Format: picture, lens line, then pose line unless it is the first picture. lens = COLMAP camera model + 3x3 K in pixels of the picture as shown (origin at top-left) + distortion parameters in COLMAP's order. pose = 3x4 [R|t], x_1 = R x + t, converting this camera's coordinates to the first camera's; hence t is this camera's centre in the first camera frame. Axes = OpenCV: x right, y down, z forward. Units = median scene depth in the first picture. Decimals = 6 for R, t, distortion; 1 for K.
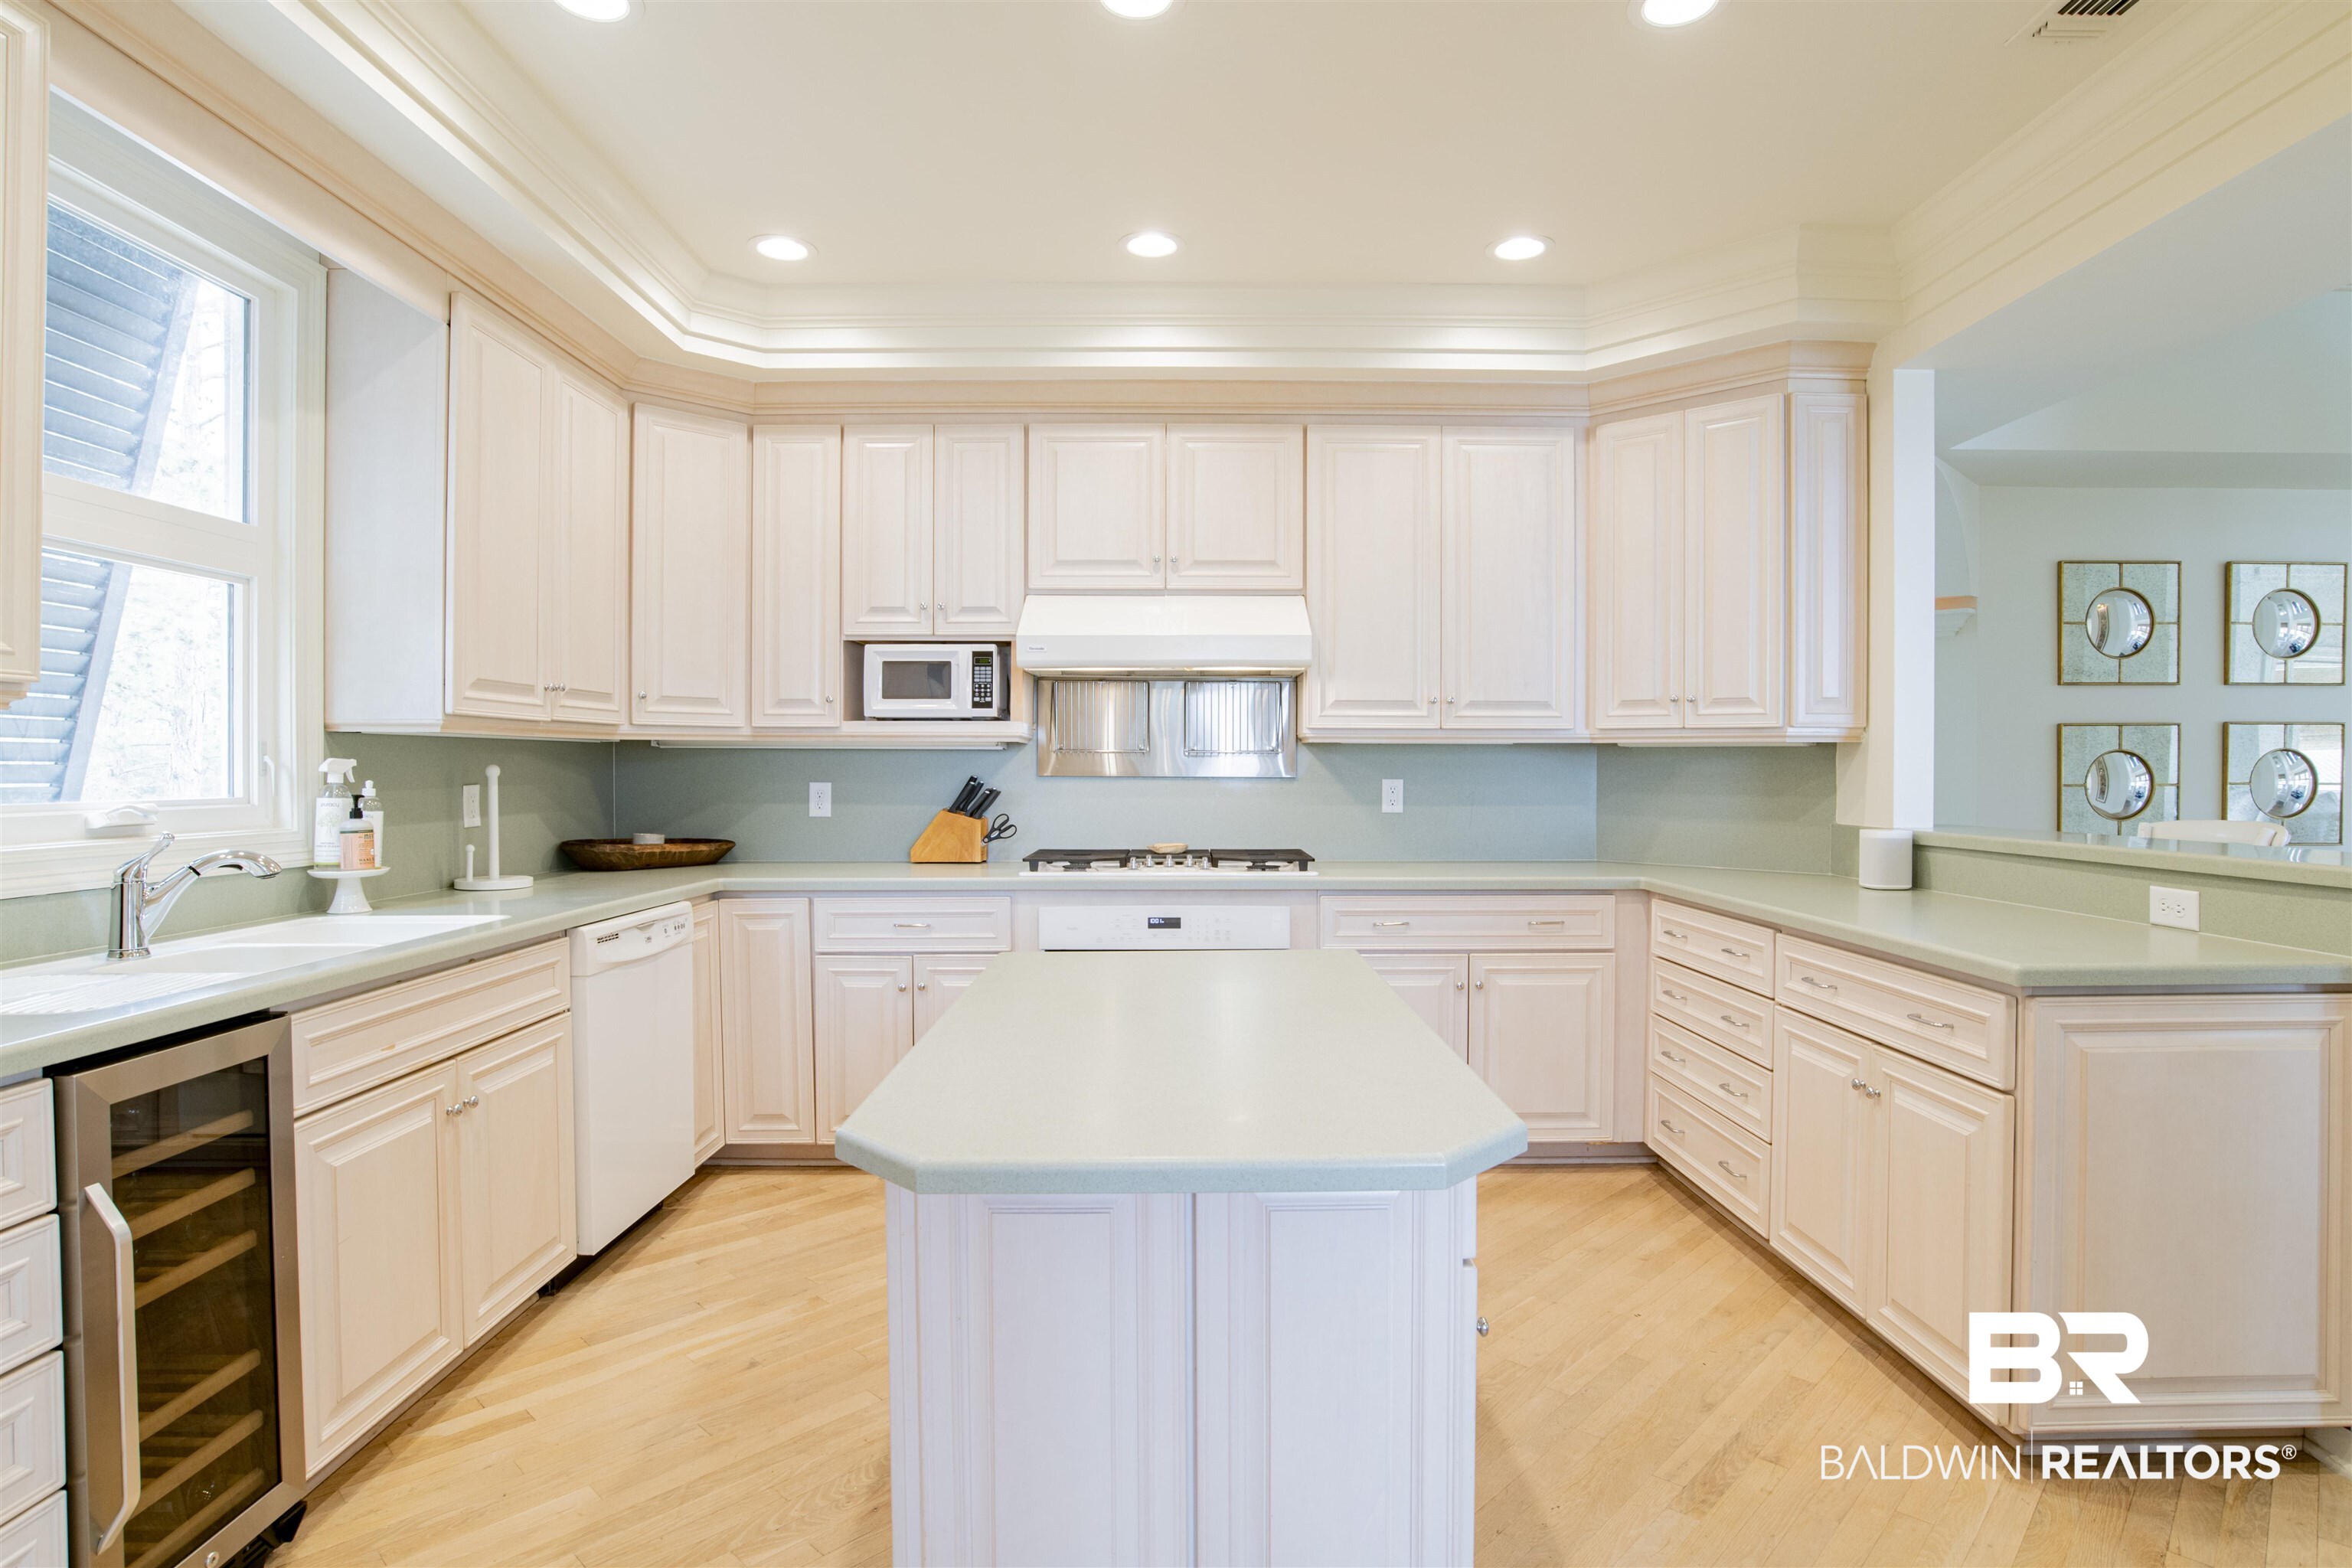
lens RADIAL K [[1238.9, 0, 1177.5], [0, 1238.9, 786.4], [0, 0, 1]] dist [-0.040675, 0.001898]
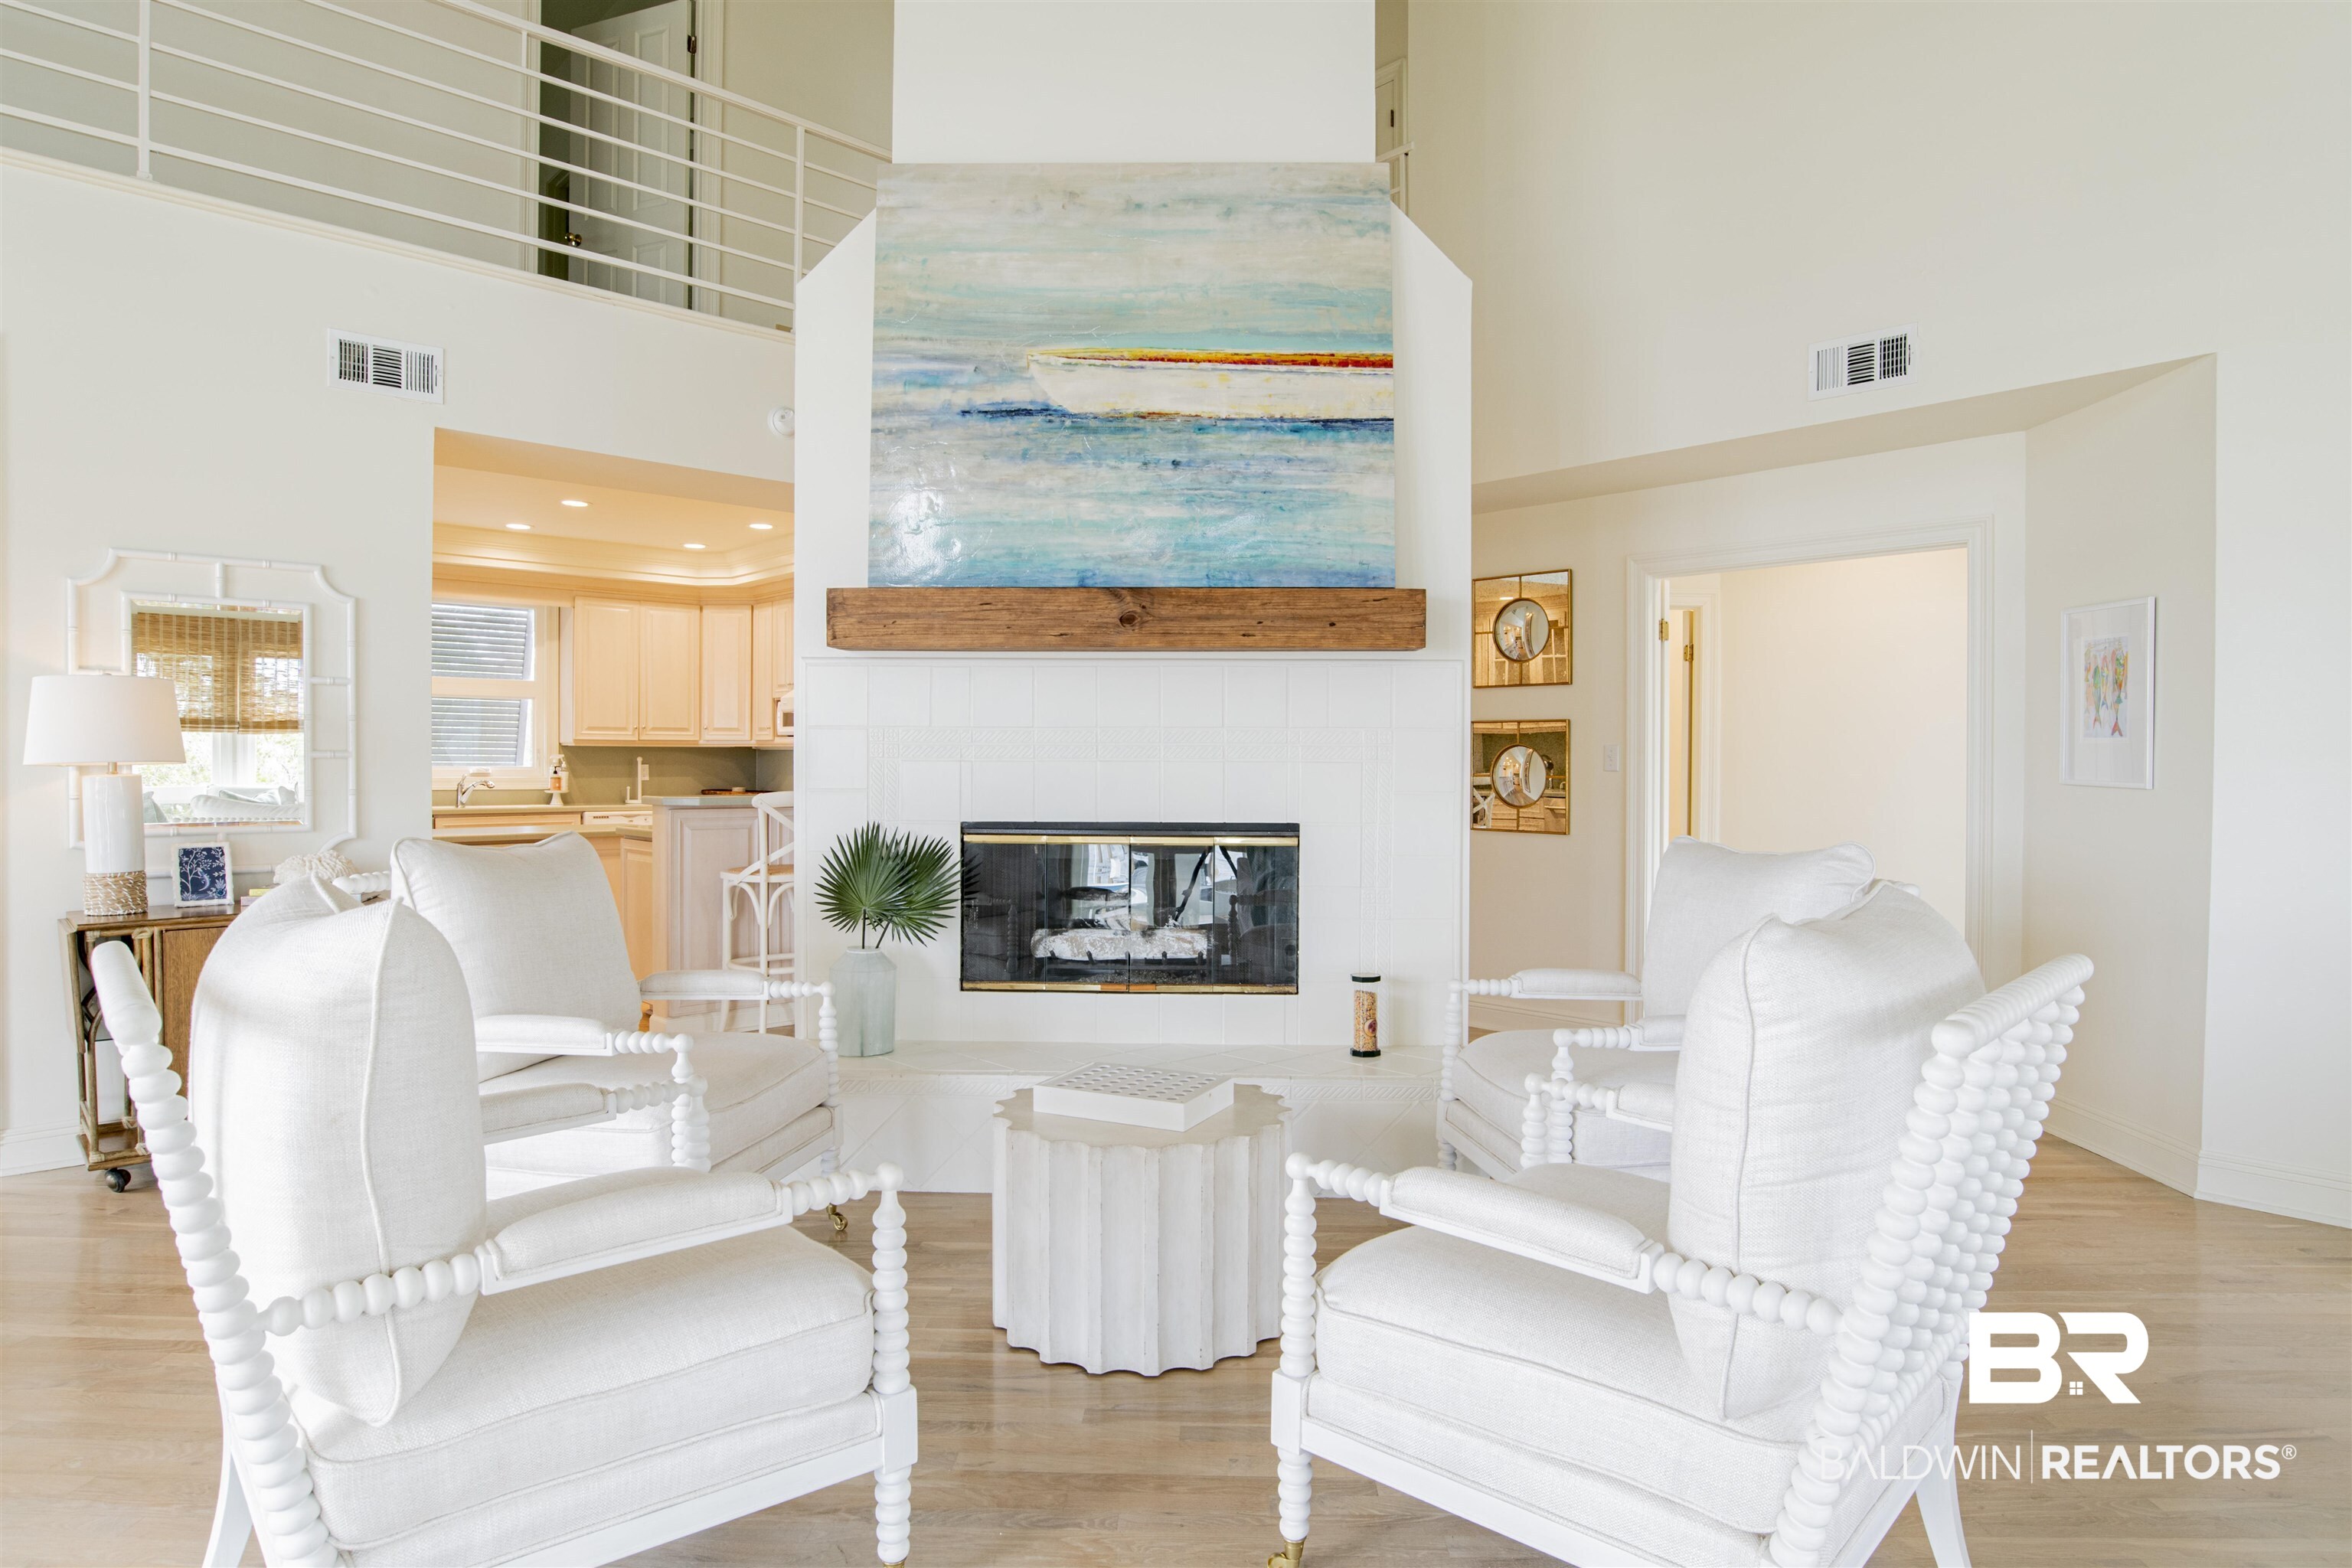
lens RADIAL K [[1329.8, 0, 1161.4], [0, 1329.8, 780.1], [0, 0, 1]] dist [-0.023309, 0.001112]
pose [[0.669434, 0.013685, -0.742746, 1.941192], [-0.018838, 0.999822, 0.001443, 0.005994], [0.742633, 0.013026, 0.669572, -0.063188]]
